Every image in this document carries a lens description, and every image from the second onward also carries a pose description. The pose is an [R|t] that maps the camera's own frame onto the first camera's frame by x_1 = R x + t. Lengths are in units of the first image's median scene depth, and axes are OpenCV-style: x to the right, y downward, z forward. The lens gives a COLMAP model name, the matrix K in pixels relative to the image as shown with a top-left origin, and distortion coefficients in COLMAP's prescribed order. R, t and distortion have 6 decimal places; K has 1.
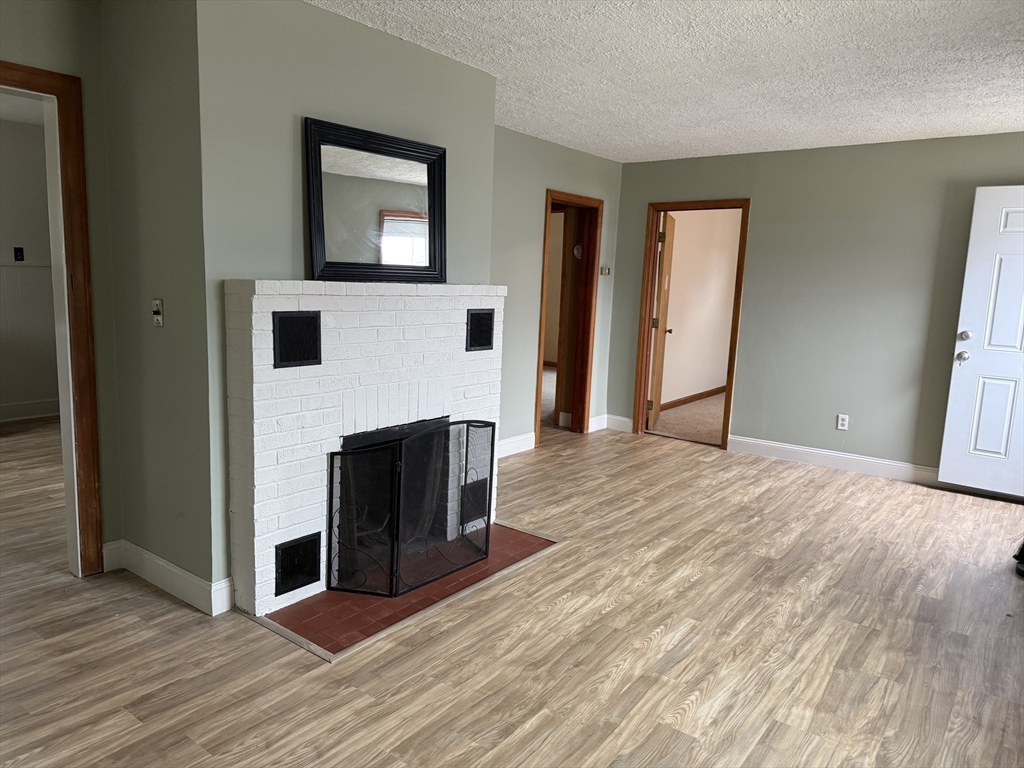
lens RADIAL K [[722.4, 0, 507.6], [0, 722.4, 383.0], [0, 0, 1]] dist [0.171558, -0.212539]
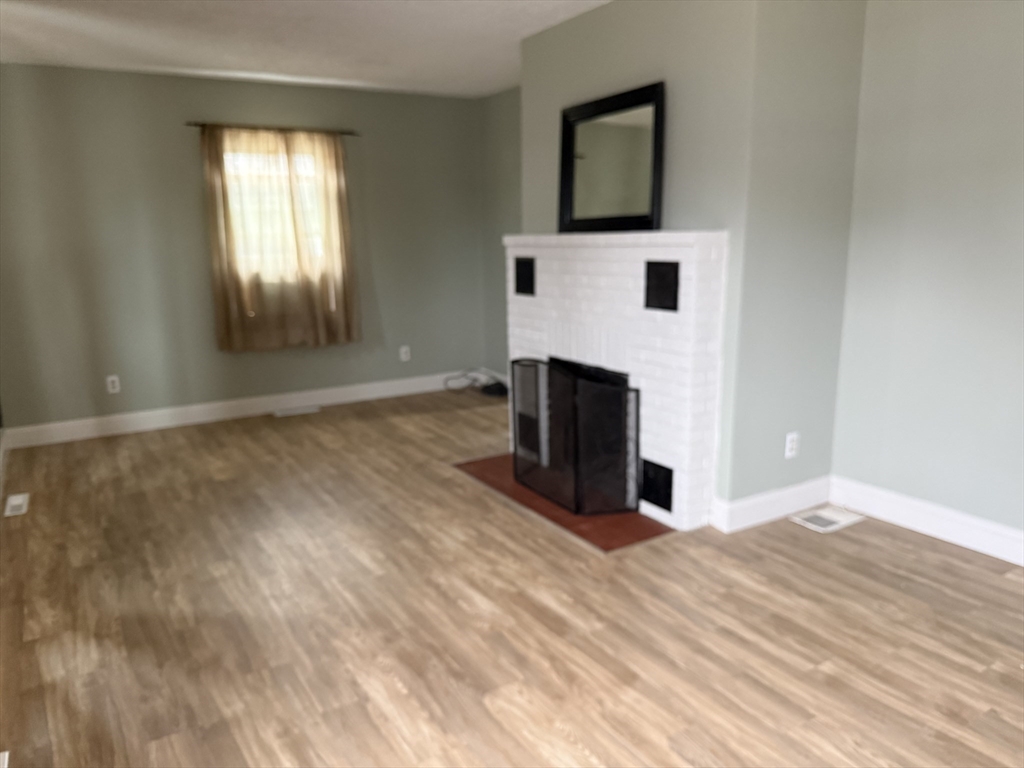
lens RADIAL K [[722.4, 0, 507.6], [0, 722.4, 383.0], [0, 0, 1]] dist [0.171558, -0.212539]
pose [[-0.359120, 0.152795, -0.920699, 0.834843], [-0.136174, 0.967372, 0.213655, -0.121658], [0.923304, 0.202103, -0.326596, 1.140103]]
